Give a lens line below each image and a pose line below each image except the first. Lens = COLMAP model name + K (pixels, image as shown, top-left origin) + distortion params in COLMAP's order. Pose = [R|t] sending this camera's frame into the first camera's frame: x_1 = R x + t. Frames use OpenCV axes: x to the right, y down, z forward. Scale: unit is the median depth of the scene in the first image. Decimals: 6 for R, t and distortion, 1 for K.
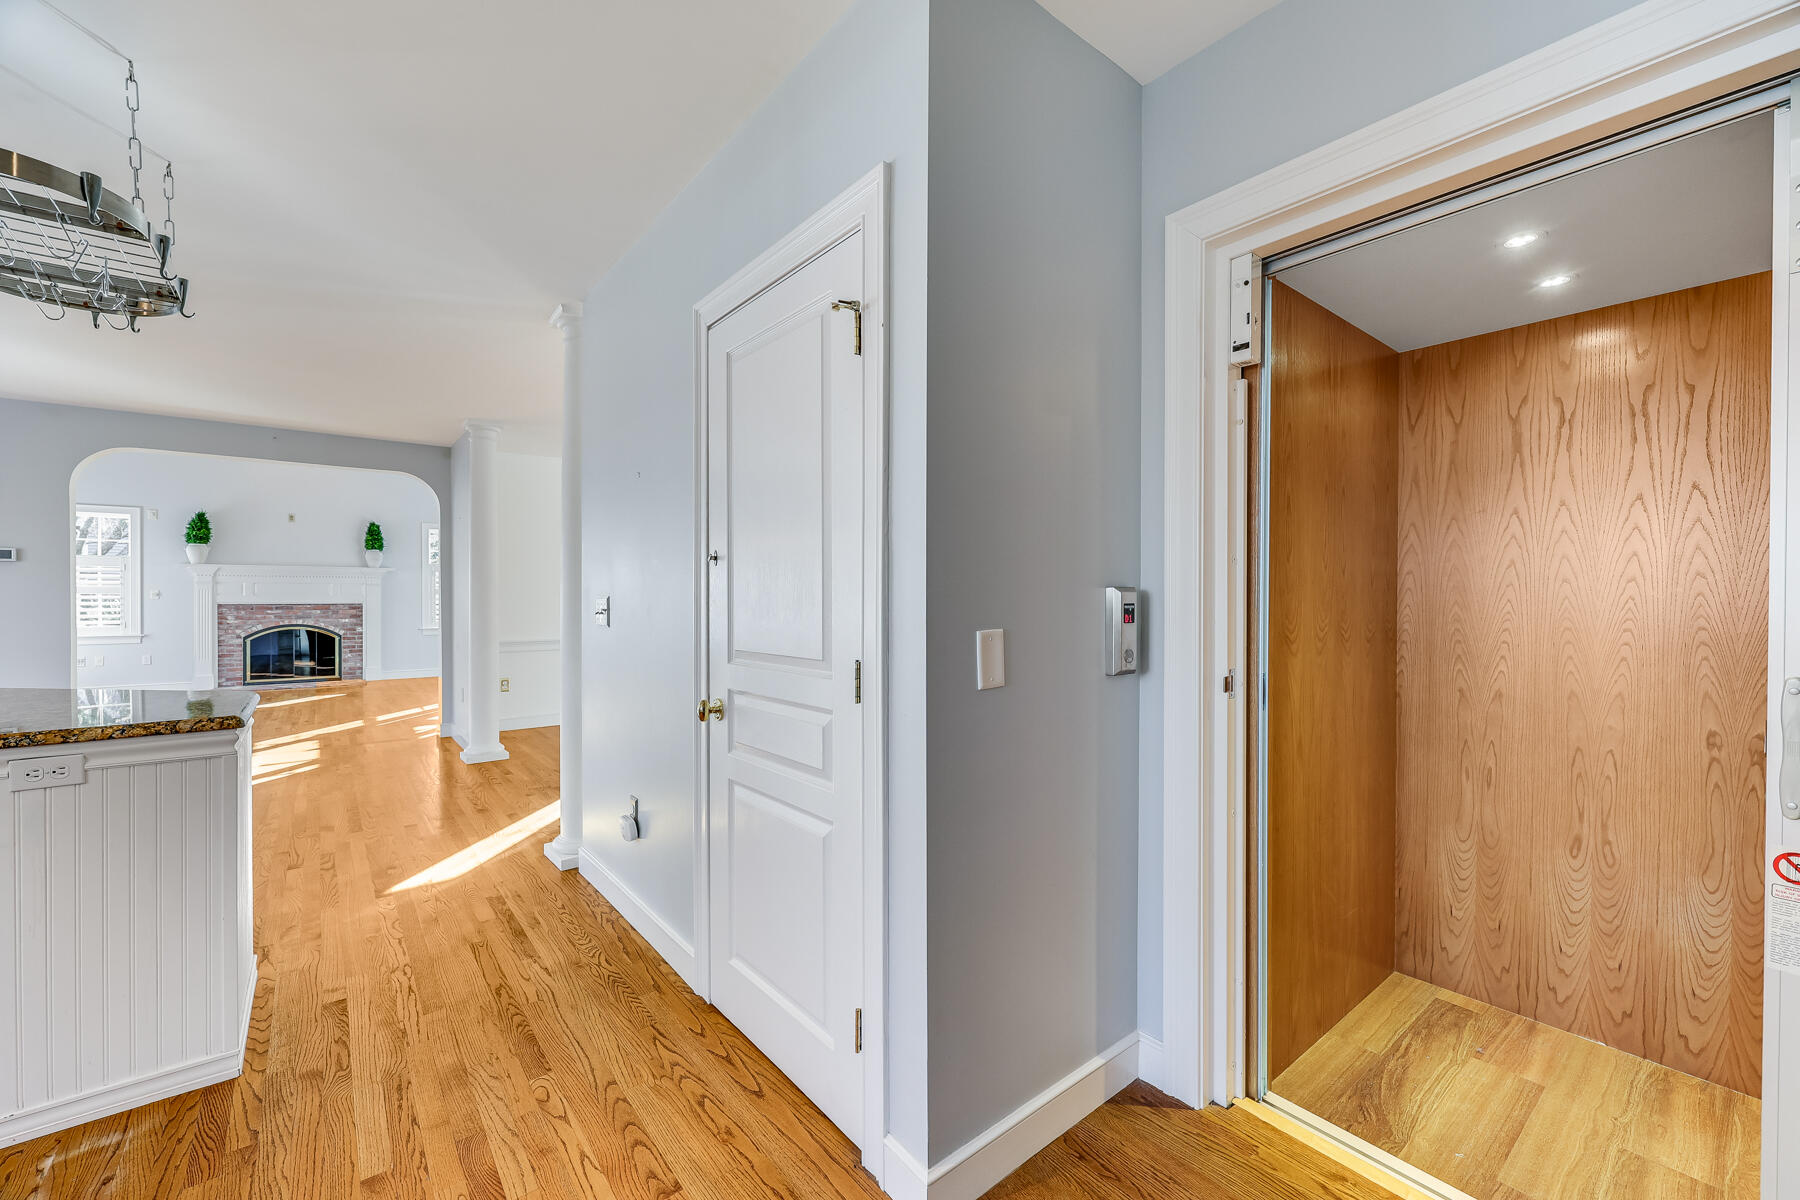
lens RADIAL K [[749.9, 0, 893.2], [0, 749.9, 601.0], [0, 0, 1]] dist [0.002666, 0.000402]
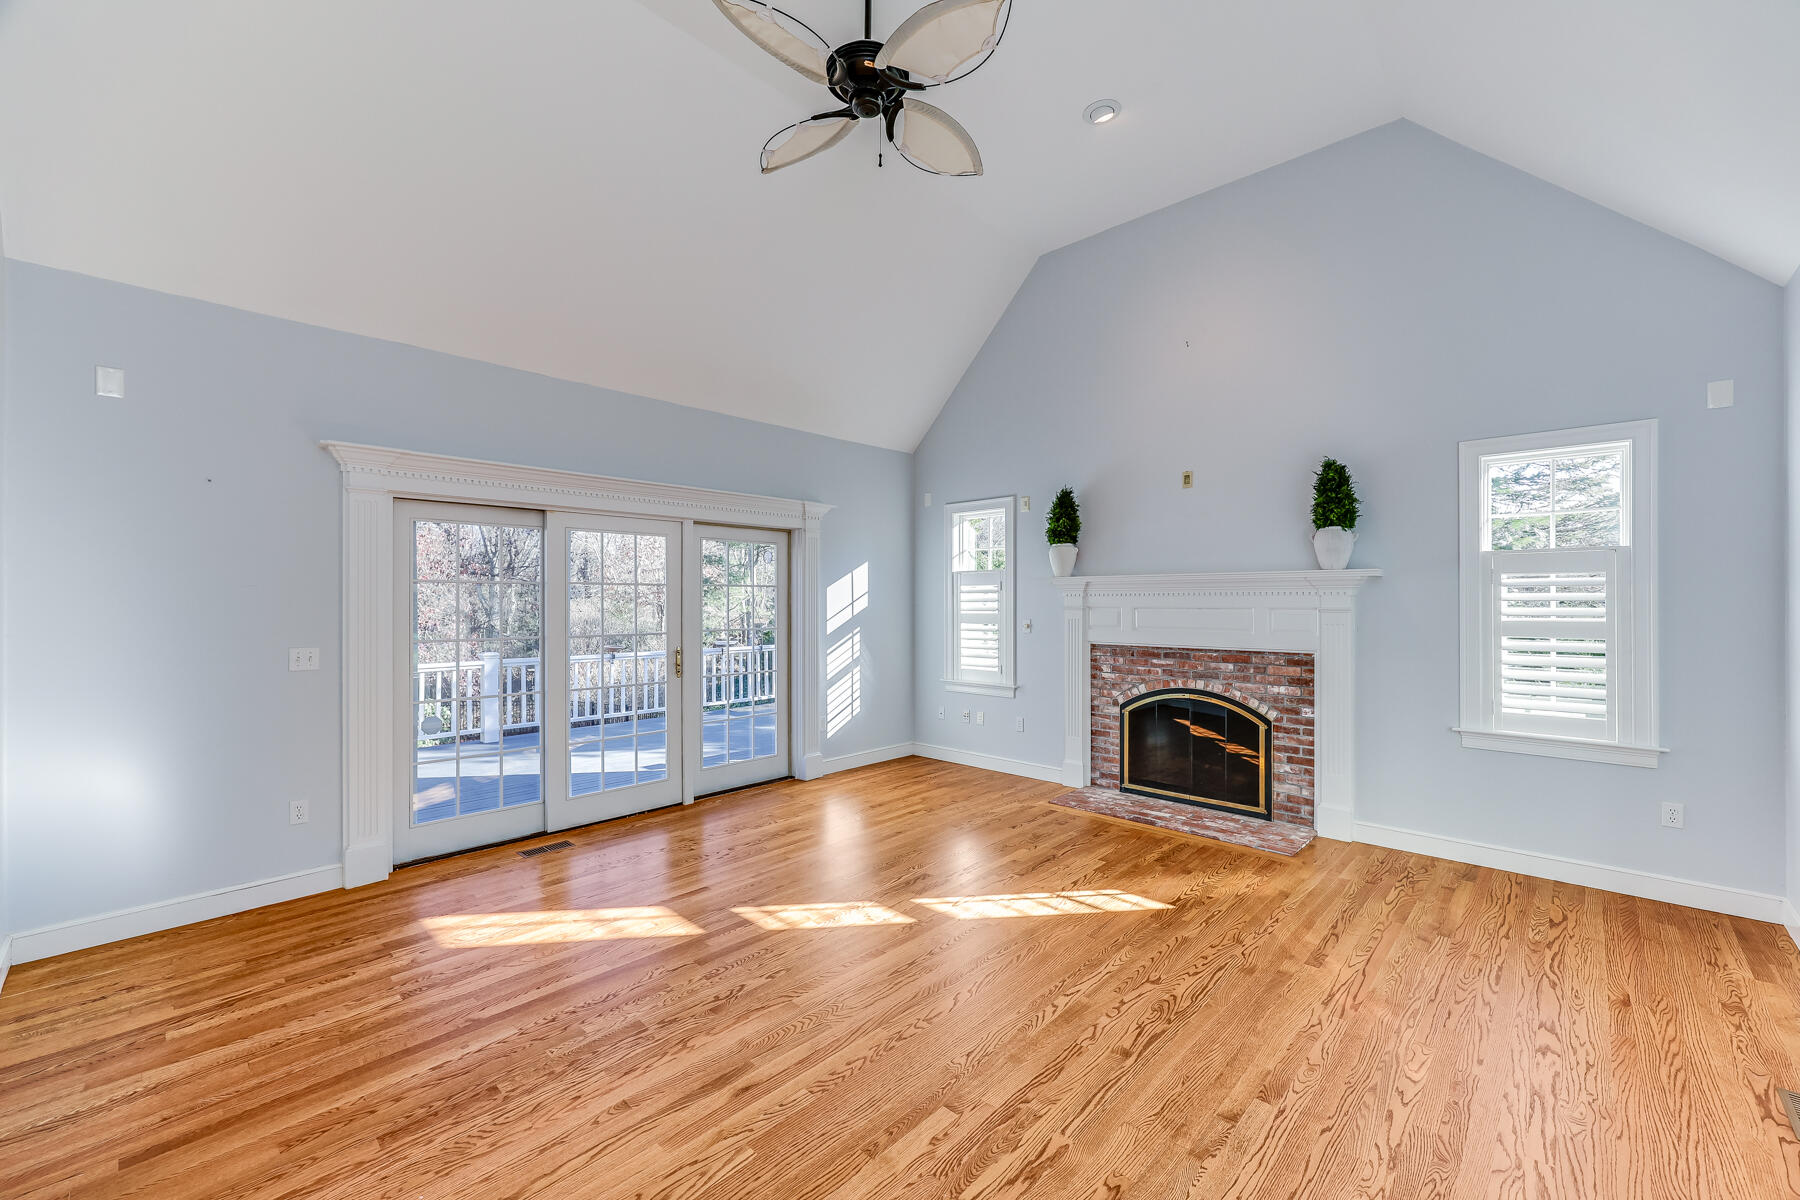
lens RADIAL K [[737.9, 0, 875.2], [0, 737.9, 602.2], [0, 0, 1]] dist [0.002547, 0.000512]
pose [[0.162276, -0.004213, -0.986736, -0.351202], [-0.005231, 0.999973, -0.005130, -0.024445], [0.986732, 0.005995, 0.162250, 0.730793]]
